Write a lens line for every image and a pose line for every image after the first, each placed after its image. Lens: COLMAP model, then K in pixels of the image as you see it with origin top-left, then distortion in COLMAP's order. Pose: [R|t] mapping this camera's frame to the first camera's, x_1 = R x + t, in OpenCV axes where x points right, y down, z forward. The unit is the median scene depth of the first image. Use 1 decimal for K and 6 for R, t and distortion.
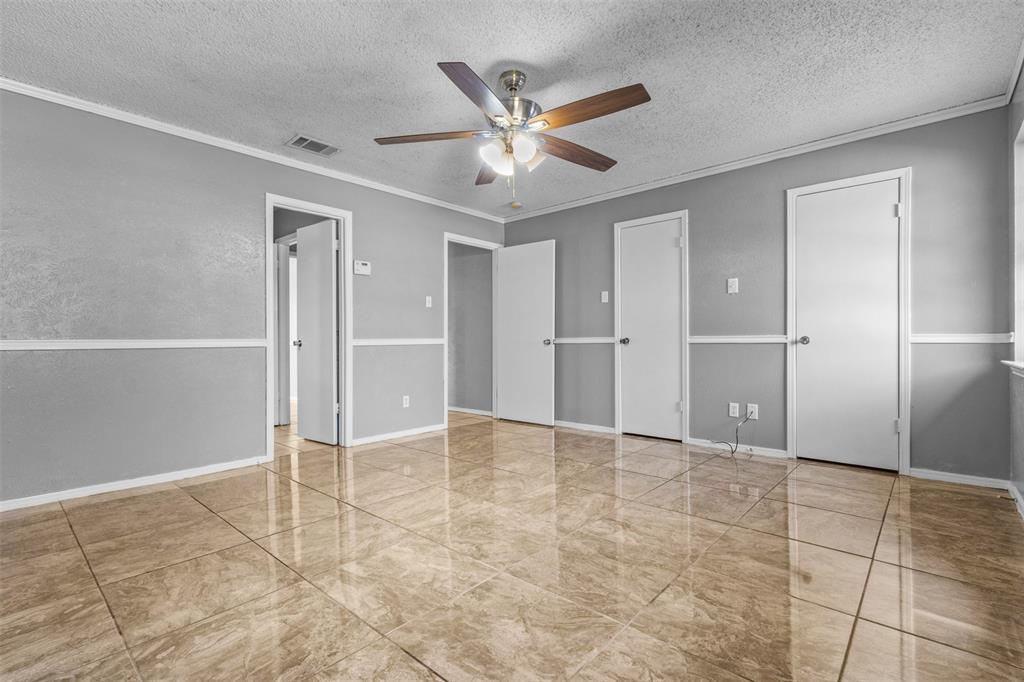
lens RADIAL K [[469.5, 0, 509.5], [0, 469.5, 343.7], [0, 0, 1]] dist [0.000697, -0.000019]
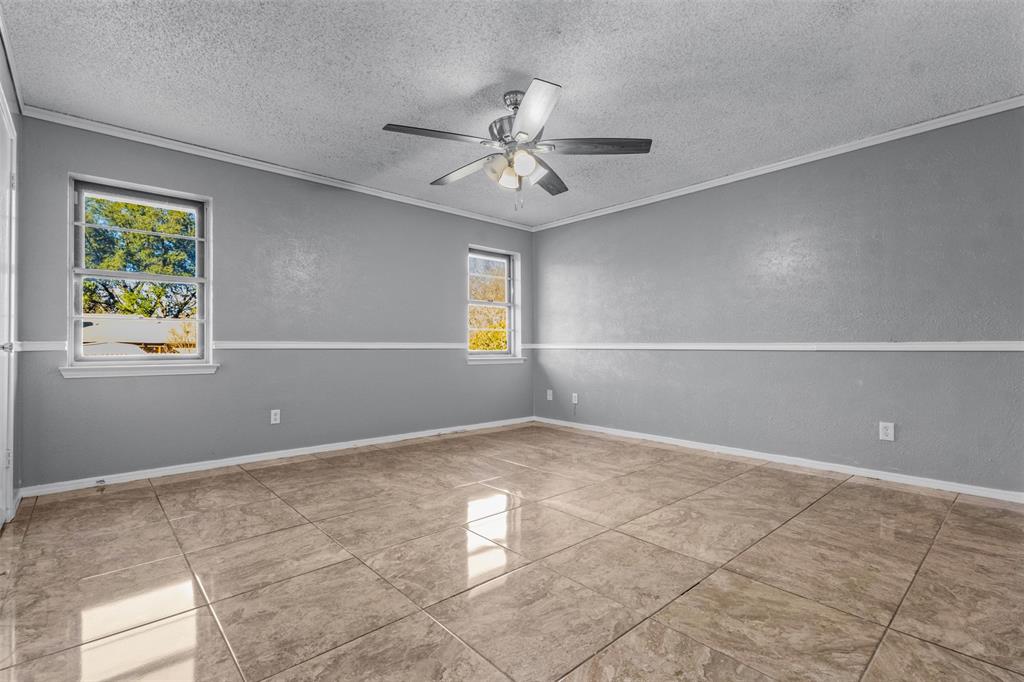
lens RADIAL K [[469.5, 0, 509.5], [0, 469.5, 343.7], [0, 0, 1]] dist [0.000697, -0.000019]
pose [[-0.994216, 0.006774, 0.107181, -0.092310], [0.006349, 0.999971, -0.004302, -0.005397], [-0.107207, -0.003597, -0.994230, 2.185244]]
